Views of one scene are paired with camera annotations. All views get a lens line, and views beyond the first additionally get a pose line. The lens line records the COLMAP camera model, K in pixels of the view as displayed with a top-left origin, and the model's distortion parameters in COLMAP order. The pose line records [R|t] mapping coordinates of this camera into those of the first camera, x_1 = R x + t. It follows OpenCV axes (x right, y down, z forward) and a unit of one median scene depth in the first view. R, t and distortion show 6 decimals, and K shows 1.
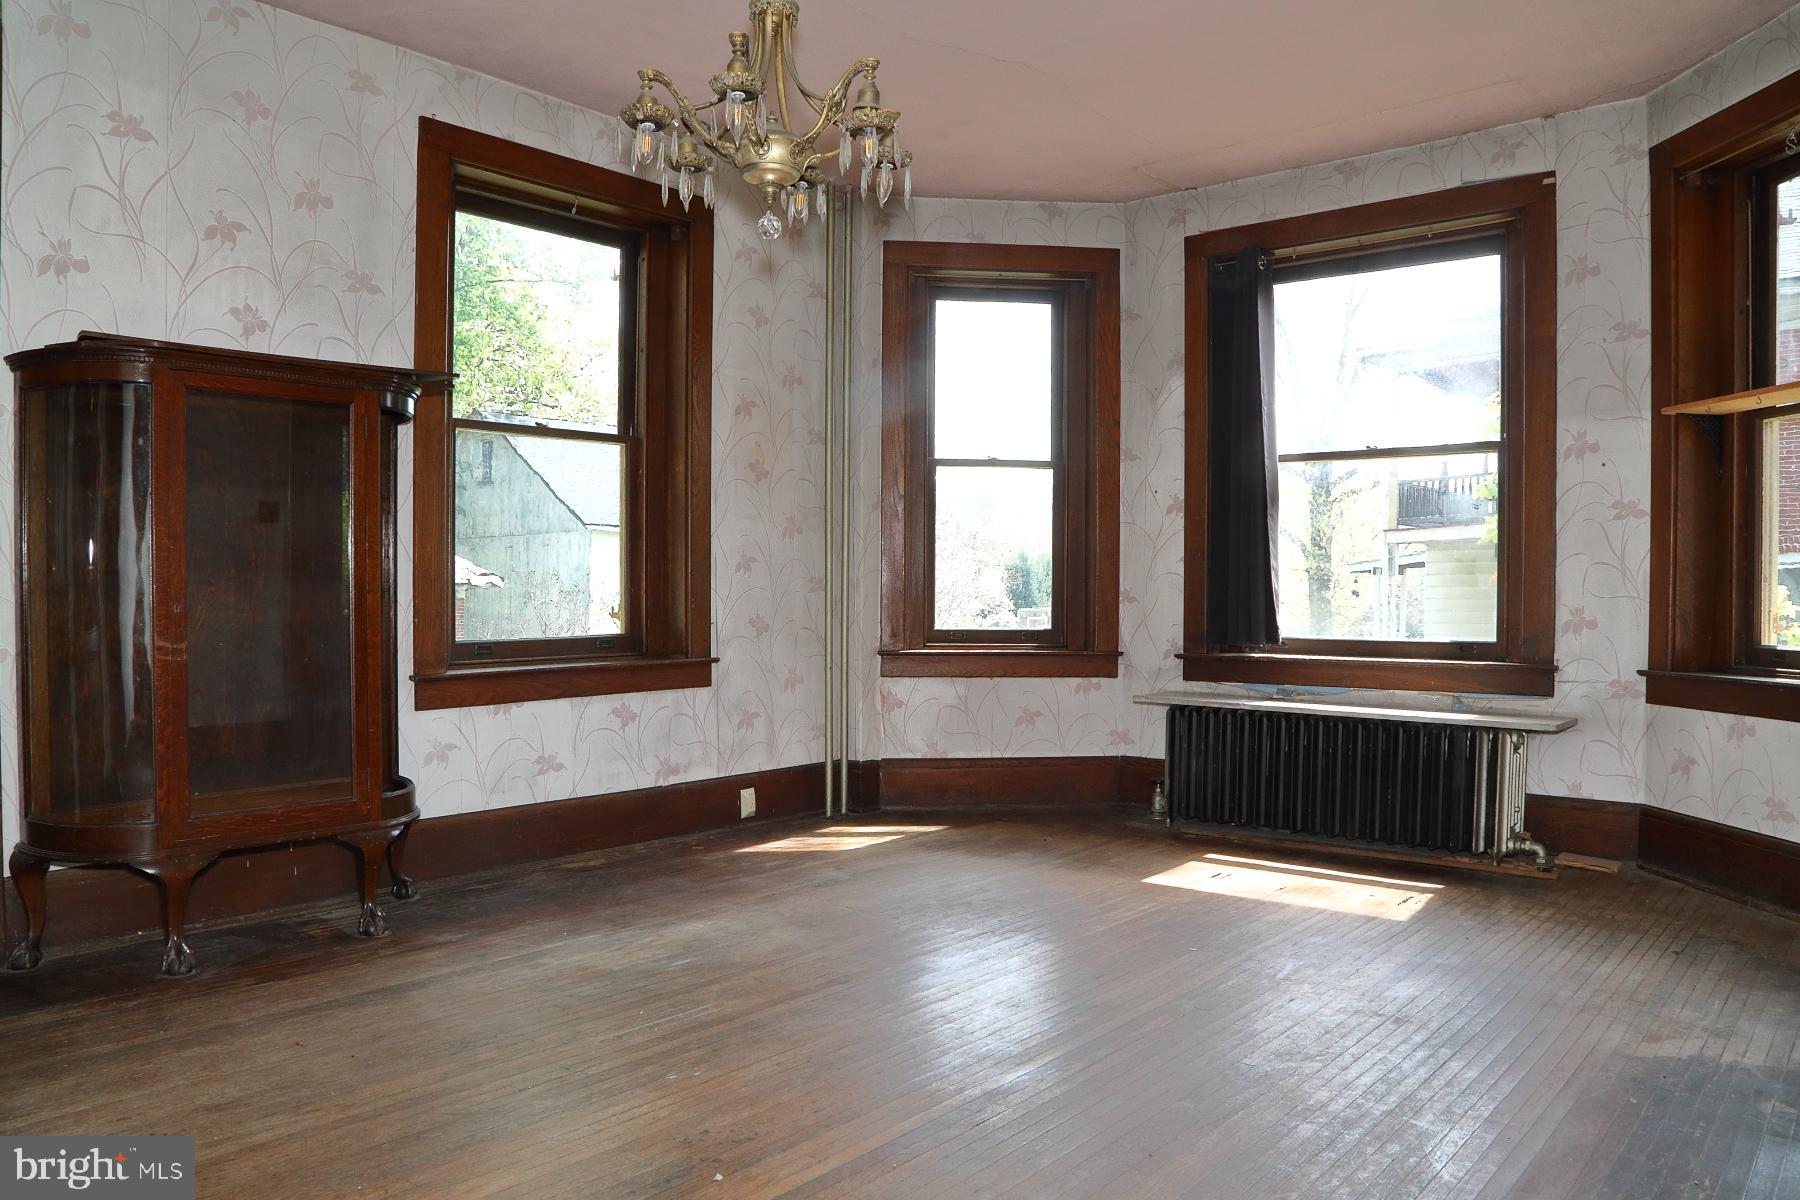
lens RADIAL K [[1258.4, 0, 893.3], [0, 1258.4, 607.7], [0, 0, 1]] dist [-0.119043, 0.065170]
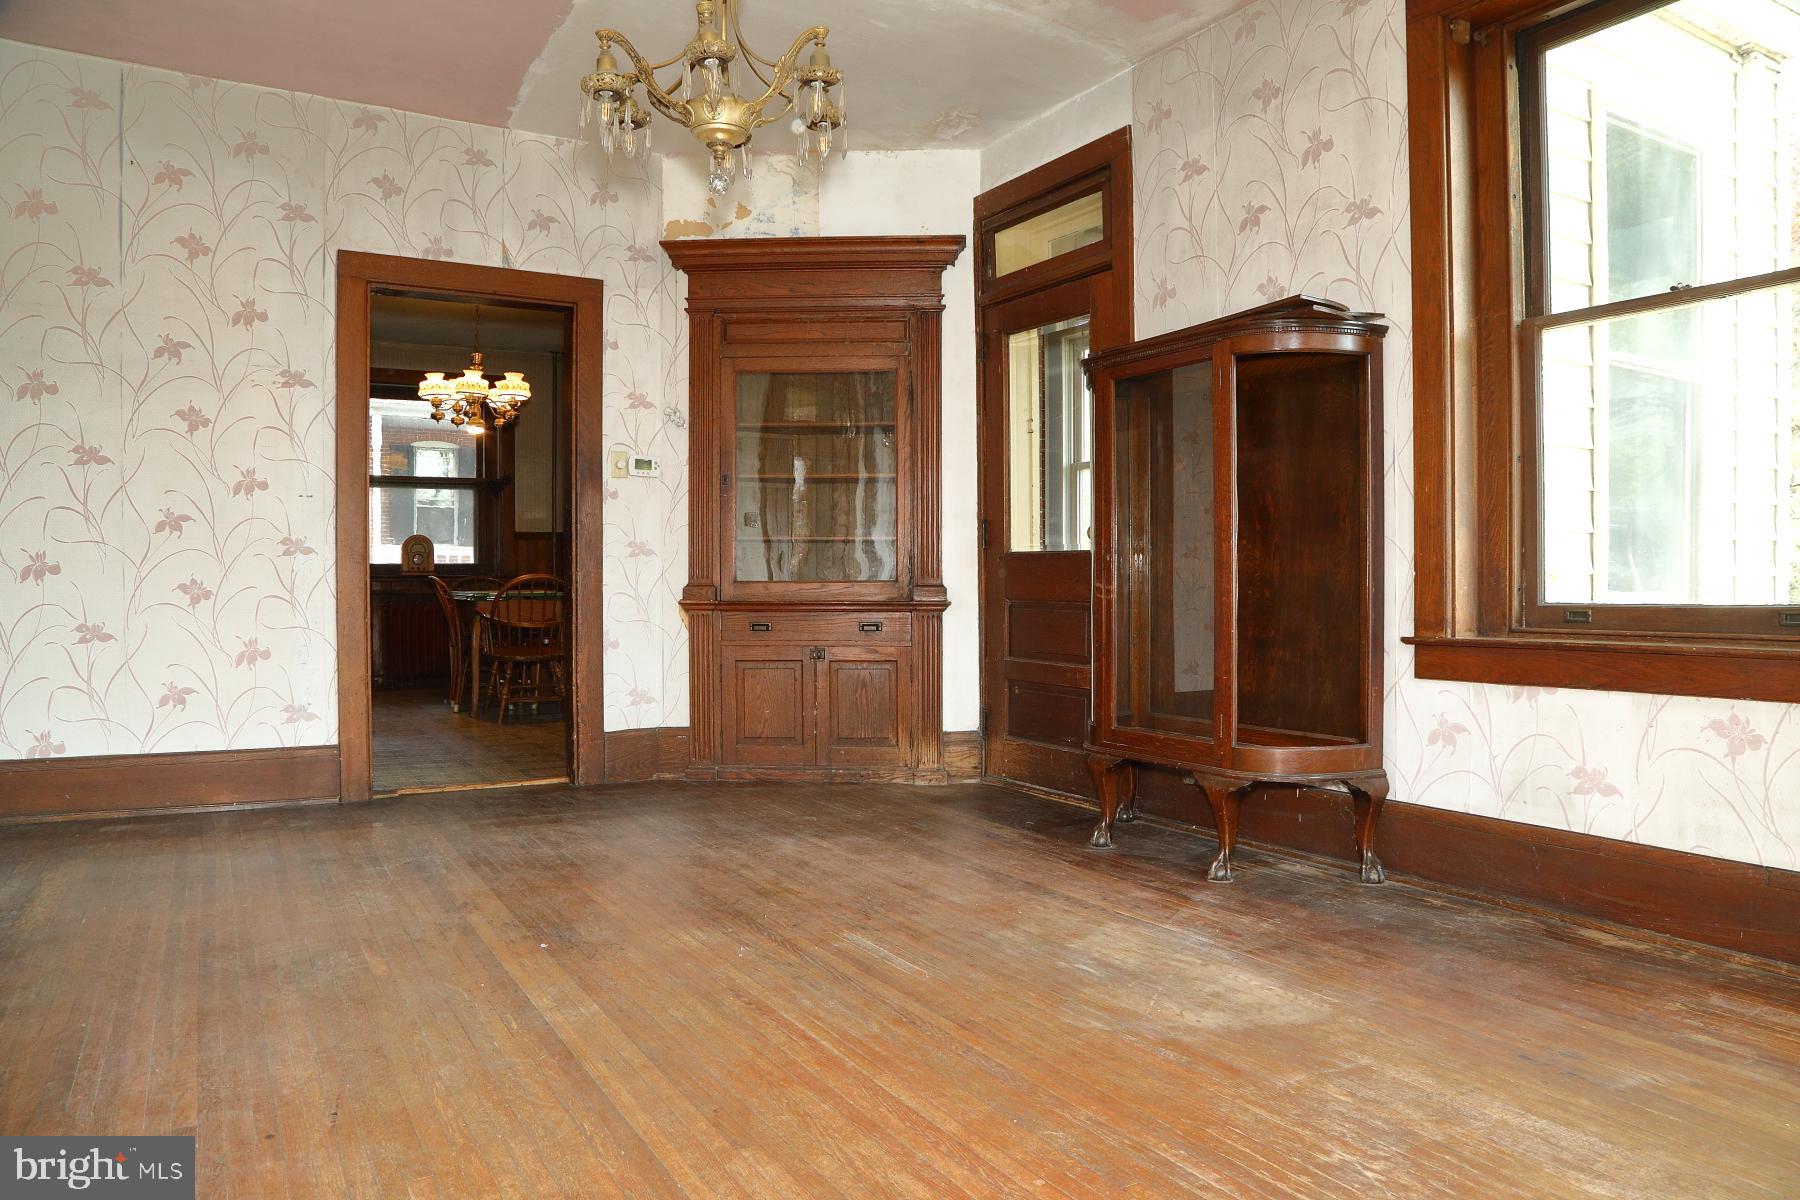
lens RADIAL K [[1224.9, 0, 900.0], [0, 1224.9, 600.0], [0, 0, 1]] dist [-0.116119, 0.068444]
pose [[-0.321844, 0.016522, -0.946648, 0.490371], [-0.012797, 0.999680, 0.021798, 0.014359], [0.946706, 0.019130, -0.321530, 0.867864]]
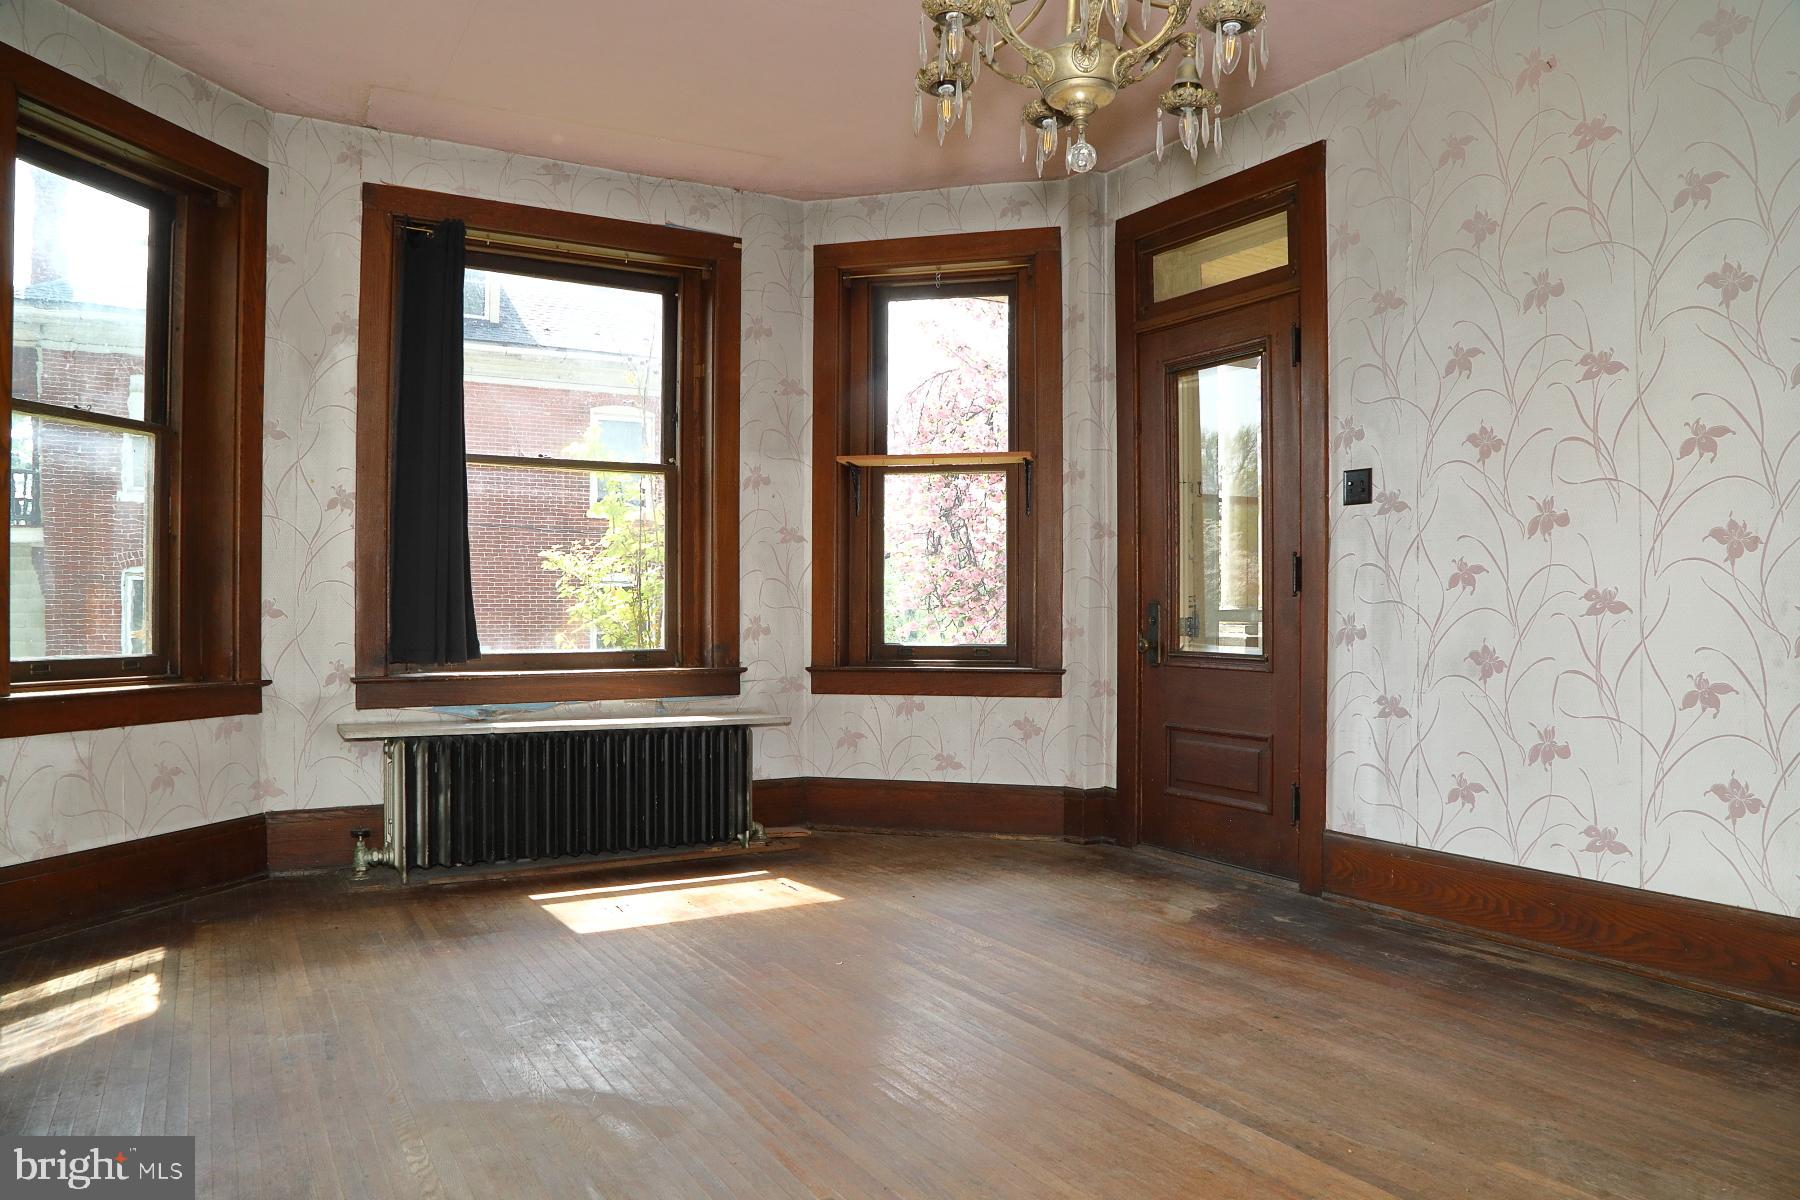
lens RADIAL K [[1245.9, 0, 890.2], [0, 1245.9, 601.5], [0, 0, 1]] dist [-0.118424, 0.060365]
pose [[0.330090, 0.001415, 0.943948, -0.532297], [0.011727, 0.999916, -0.005600, -0.006581], [-0.943877, 0.012918, 0.330045, 0.497682]]
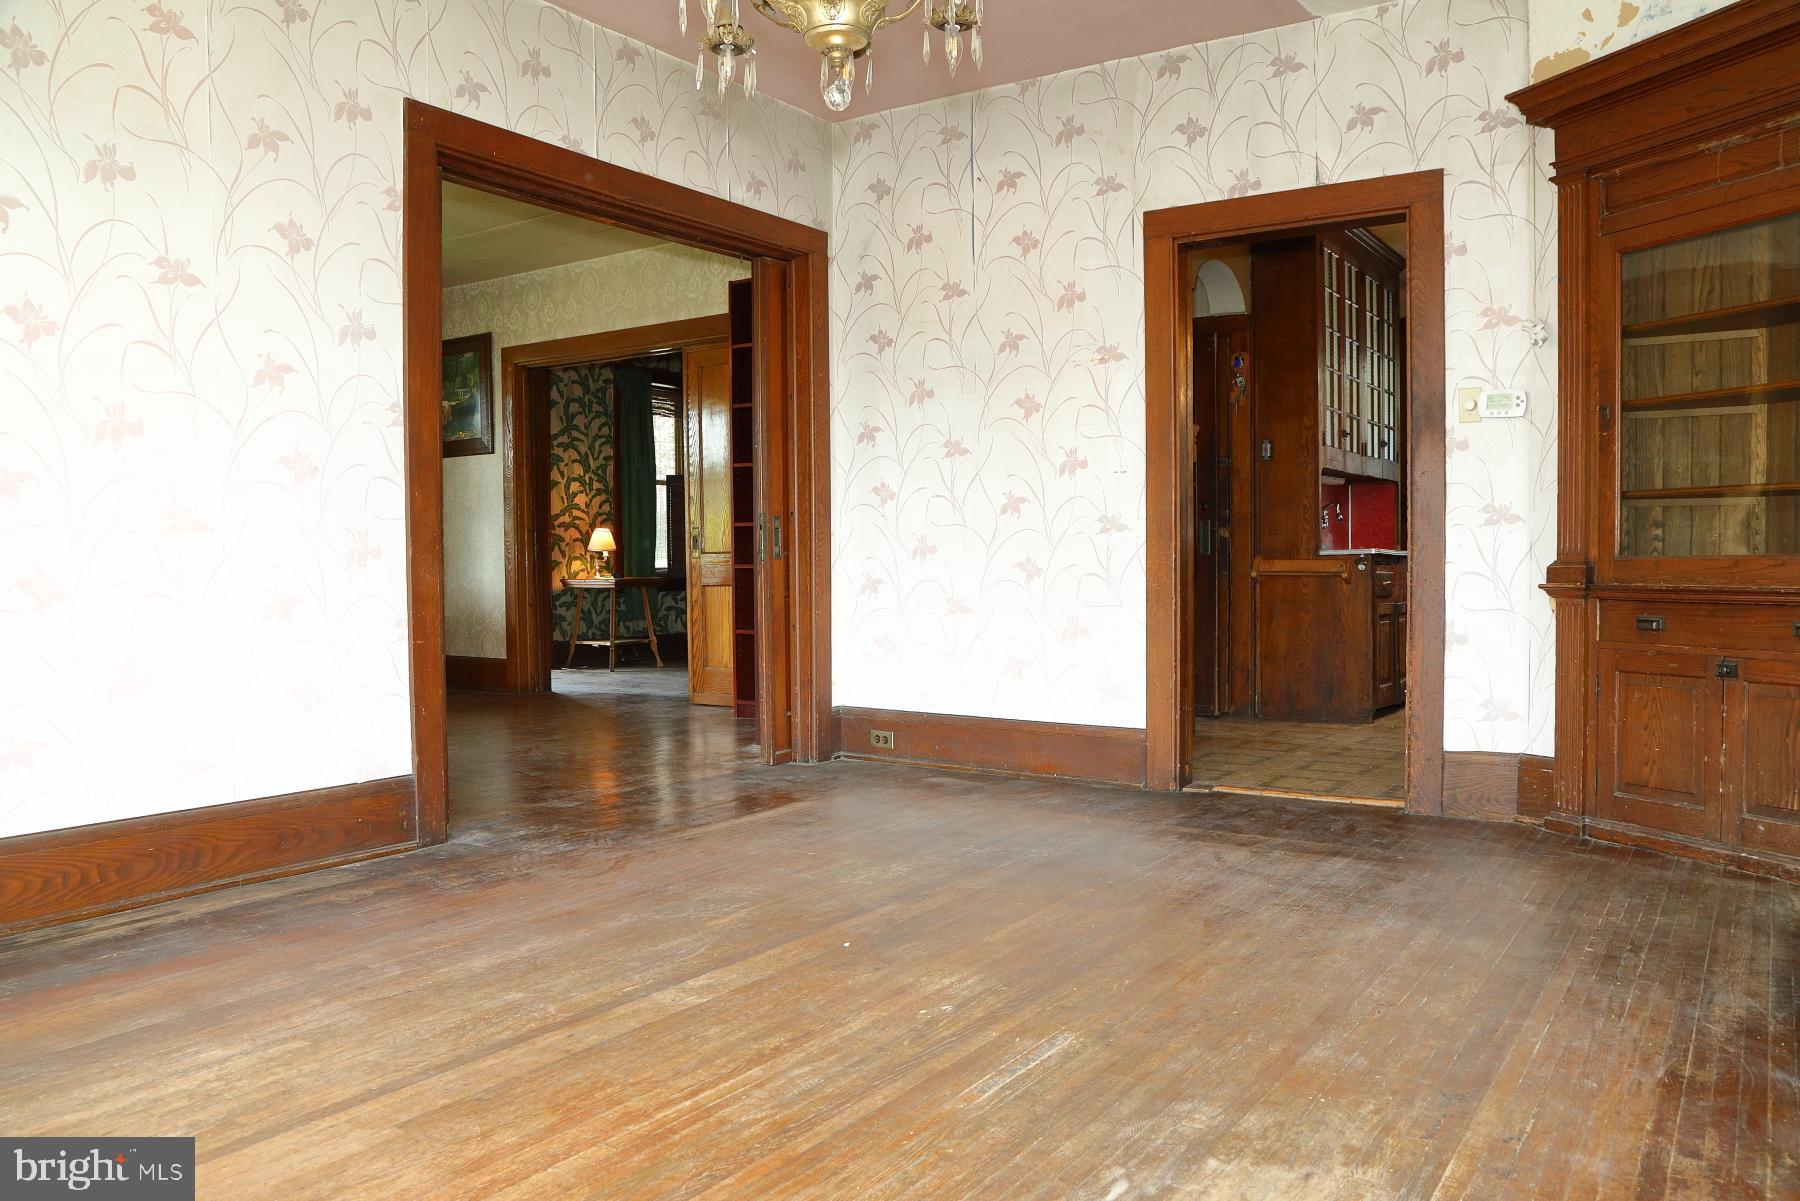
lens RADIAL K [[1341.7, 0, 900.0], [0, 1341.7, 600.5], [0, 0, 1]] dist [-0.100156, 0.066566]
pose [[-0.992743, 0.012629, -0.119593, -0.014318], [0.007403, 0.999002, 0.044043, 0.011066], [0.120030, 0.042838, -0.991846, 1.159501]]
